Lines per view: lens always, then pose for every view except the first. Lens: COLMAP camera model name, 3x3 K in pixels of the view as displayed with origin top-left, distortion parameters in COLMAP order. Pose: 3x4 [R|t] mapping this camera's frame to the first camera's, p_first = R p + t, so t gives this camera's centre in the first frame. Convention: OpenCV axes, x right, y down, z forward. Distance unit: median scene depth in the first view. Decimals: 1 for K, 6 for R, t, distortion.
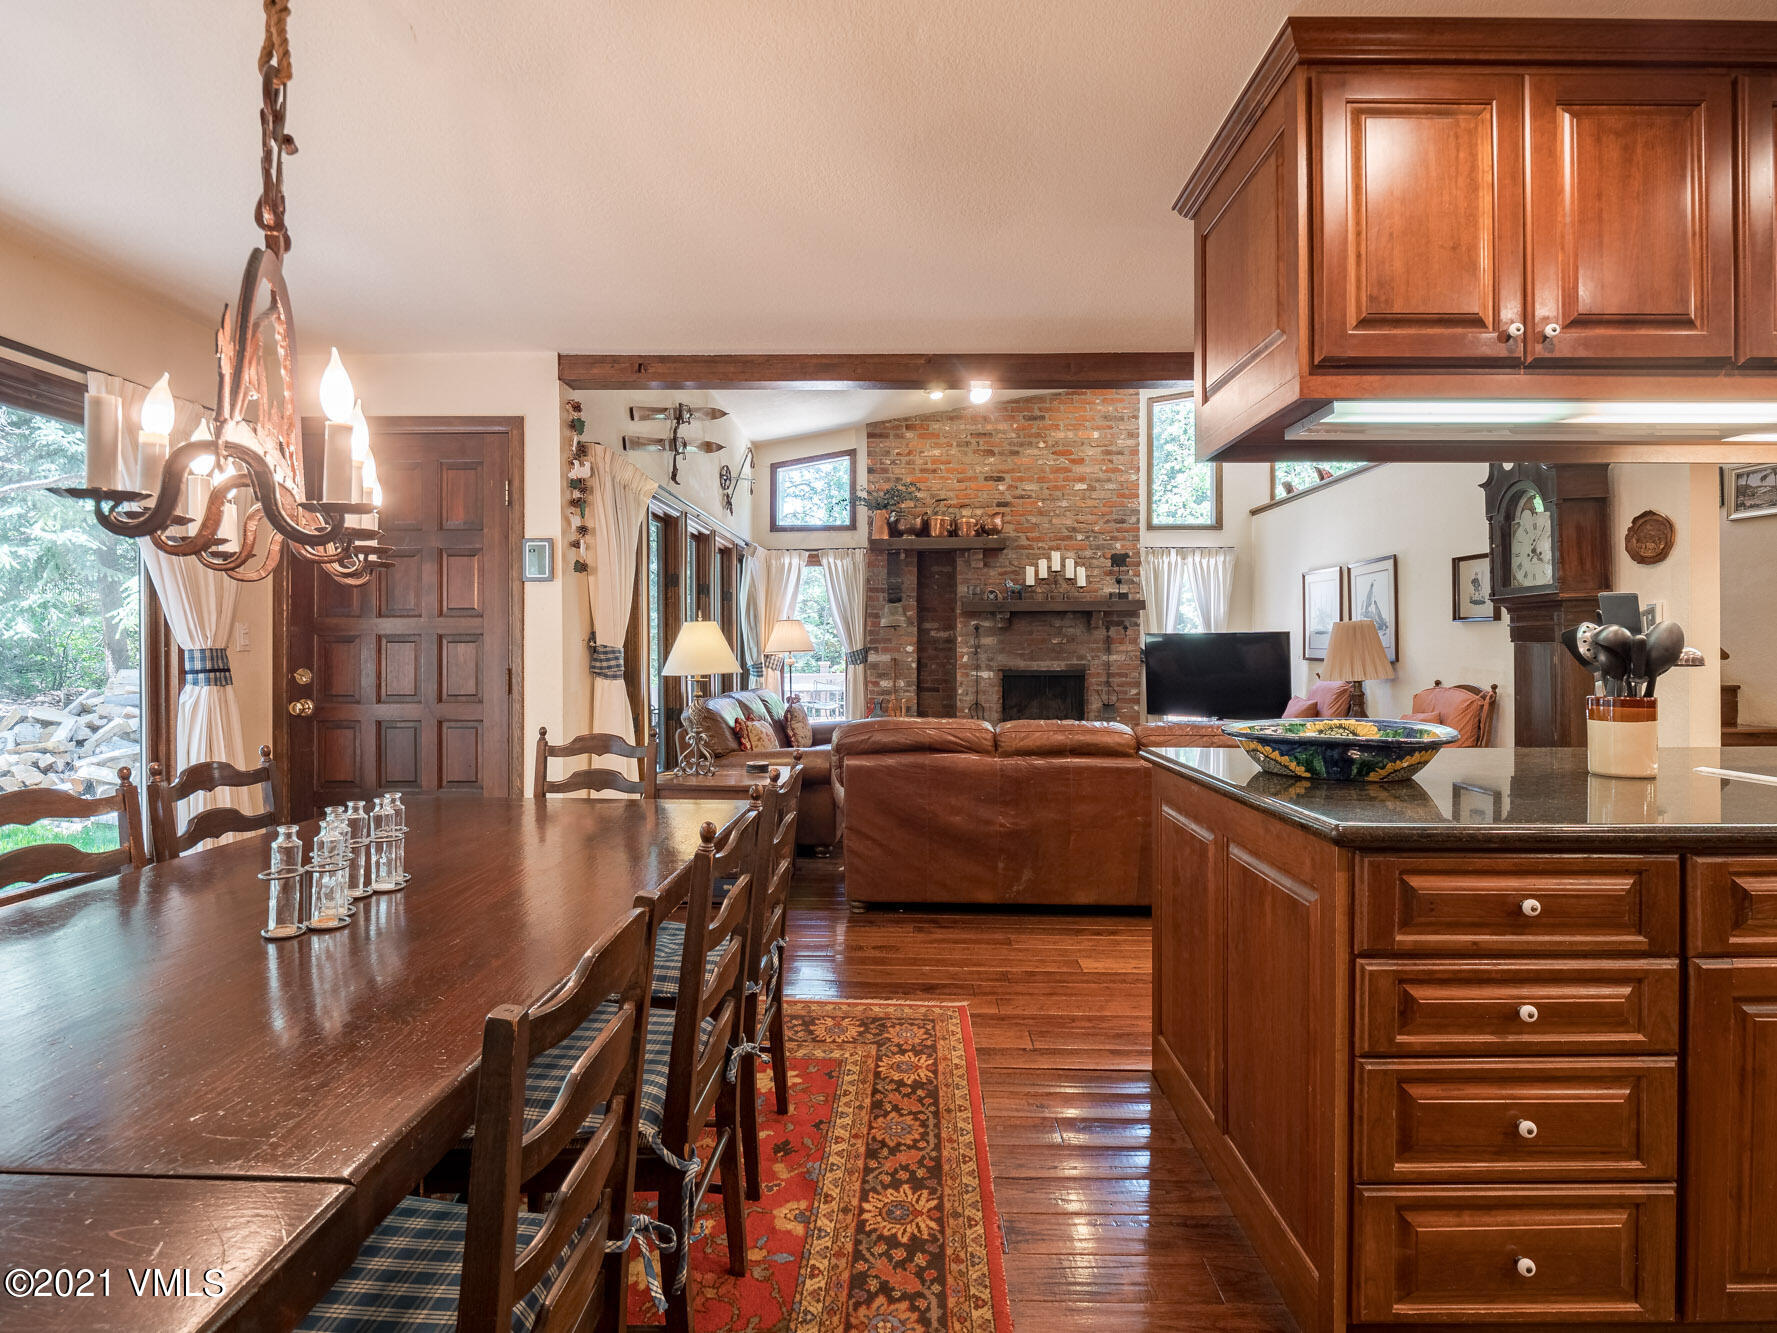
lens RADIAL K [[887.4, 0, 899.7], [0, 887.4, 658.5], [0, 0, 1]] dist [-0.000896, -0.000178]
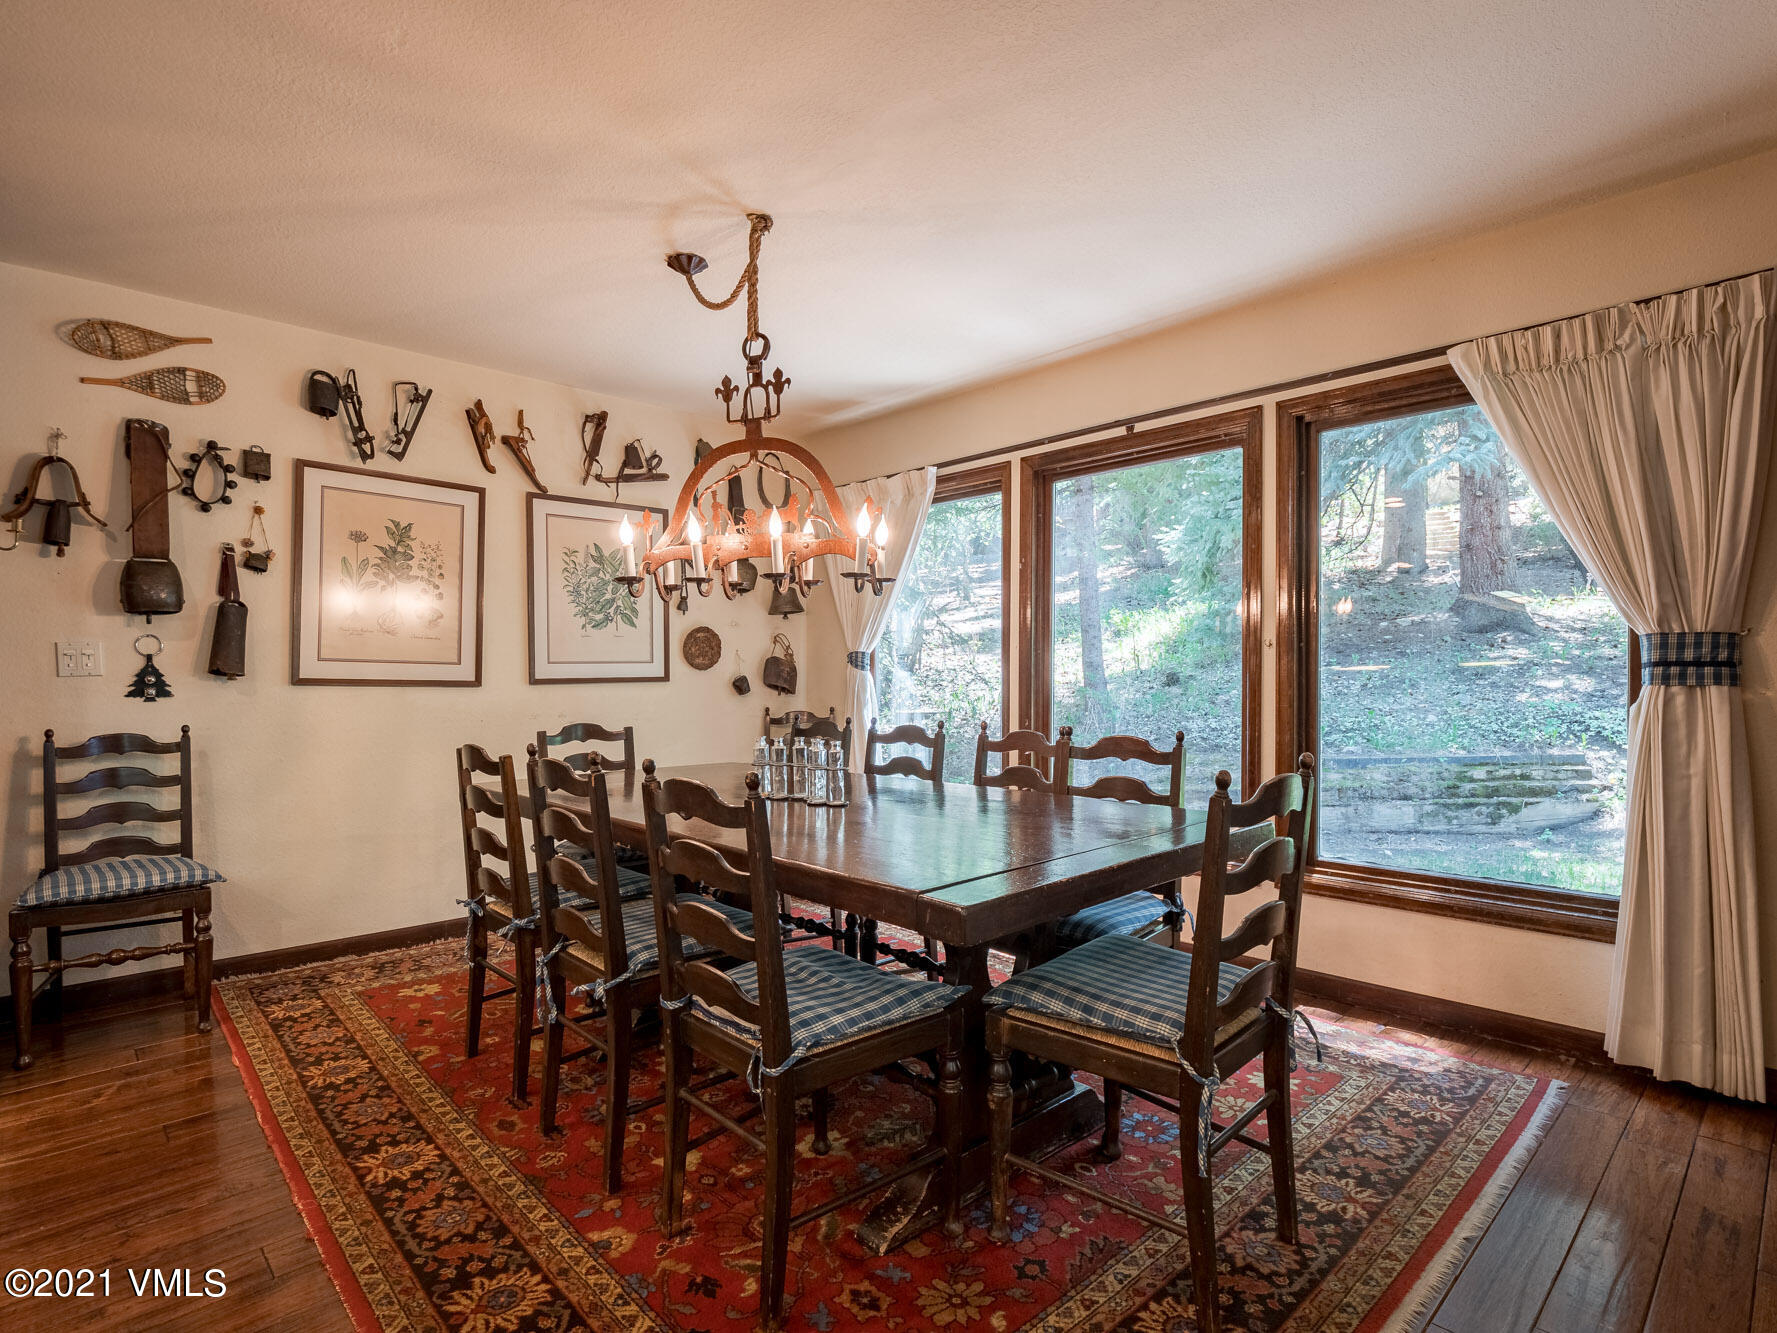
lens RADIAL K [[896.6, 0, 888.5], [0, 896.6, 666.5], [0, 0, 1]] dist [-0.014892, 0.000019]
pose [[-0.716944, -0.011750, -0.697032, 0.070919], [-0.004343, 0.999914, -0.012389, 0.011686], [0.697117, -0.005855, -0.716933, 0.447672]]
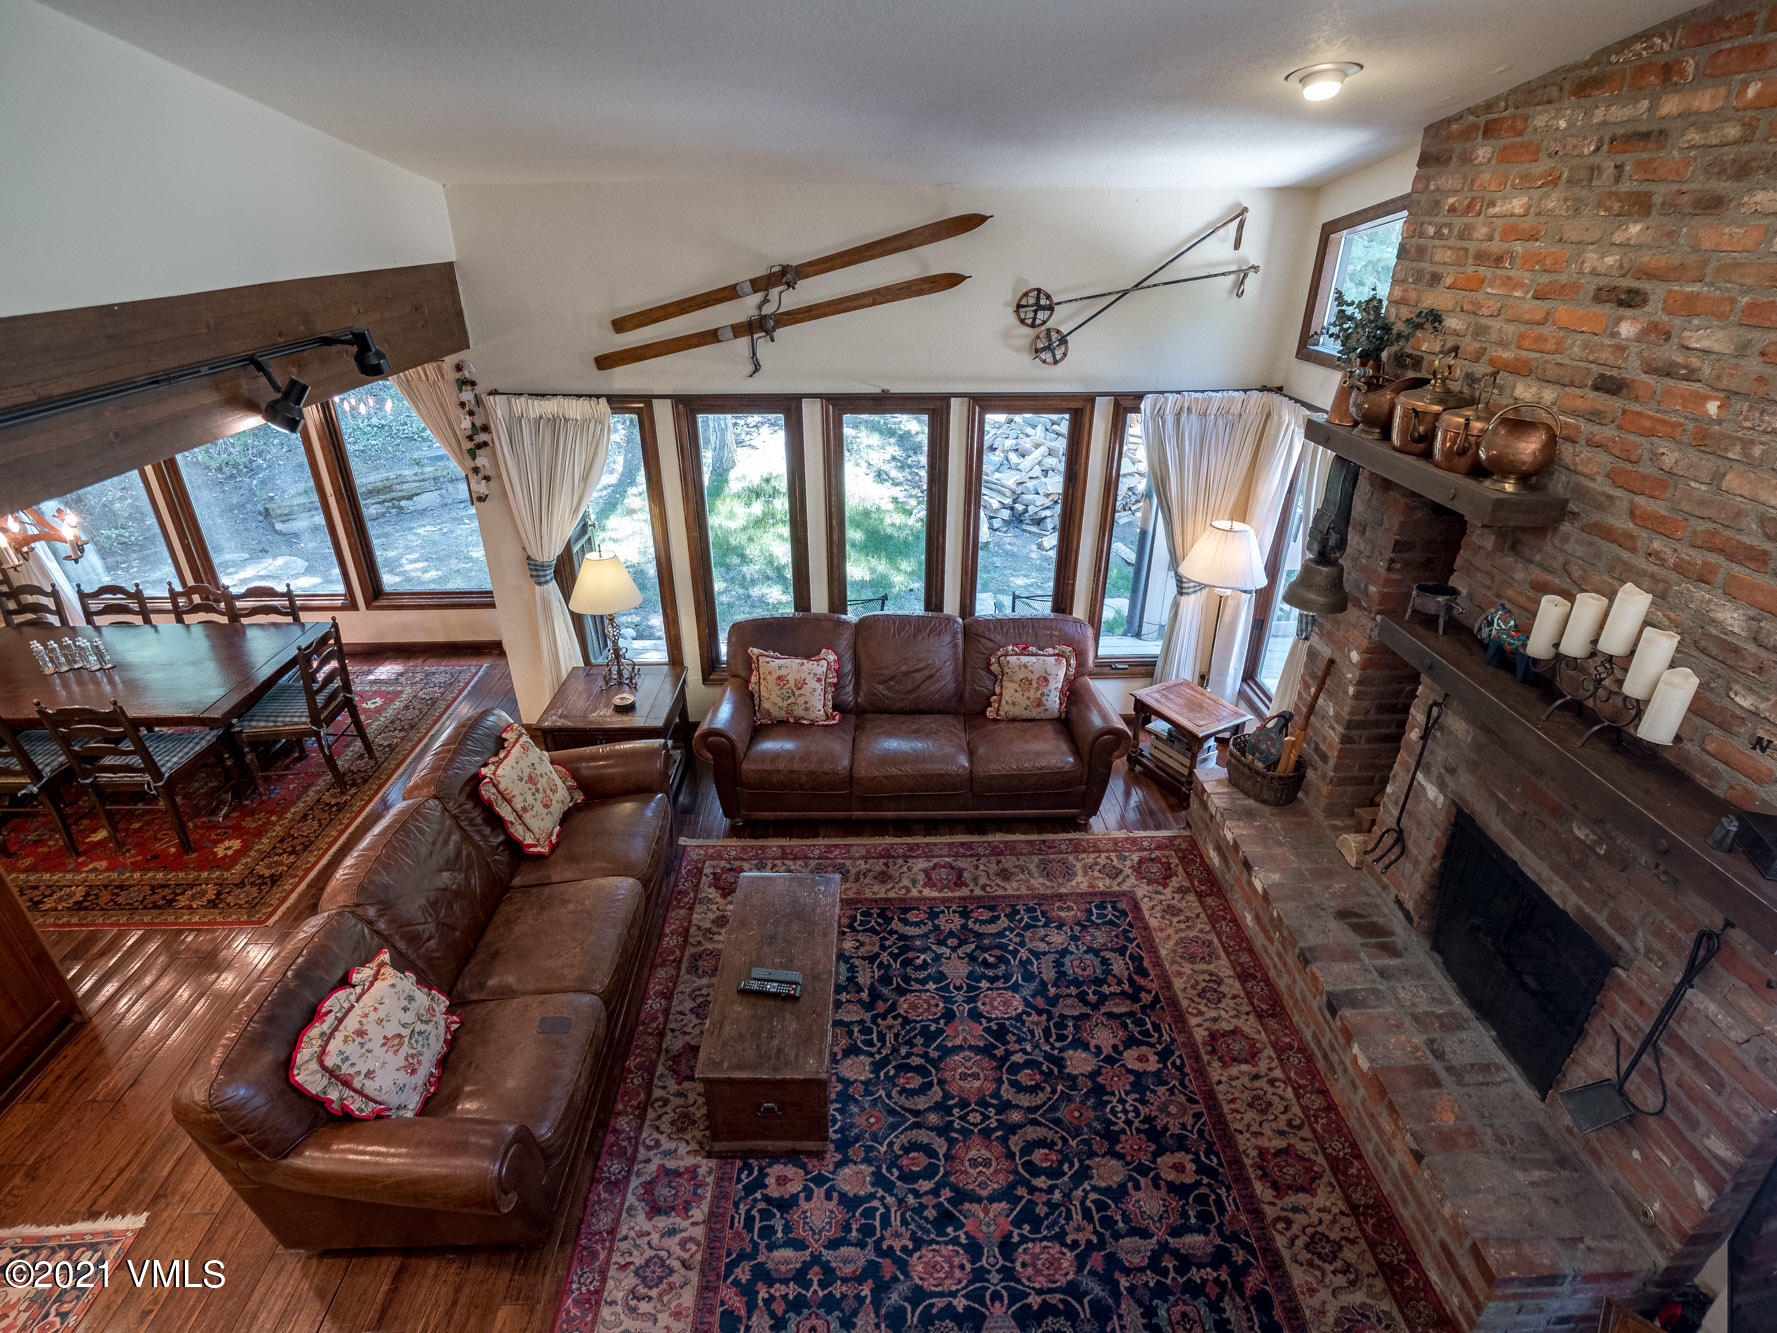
lens RADIAL K [[887.4, 0, 899.7], [0, 887.4, 658.5], [0, 0, 1]] dist [-0.000896, -0.000178]
pose [[0.048791, 0.454124, -0.889601, 0.432795], [-0.009694, 0.890836, 0.454223, -0.228824], [0.998762, -0.013538, 0.047867, 0.728573]]
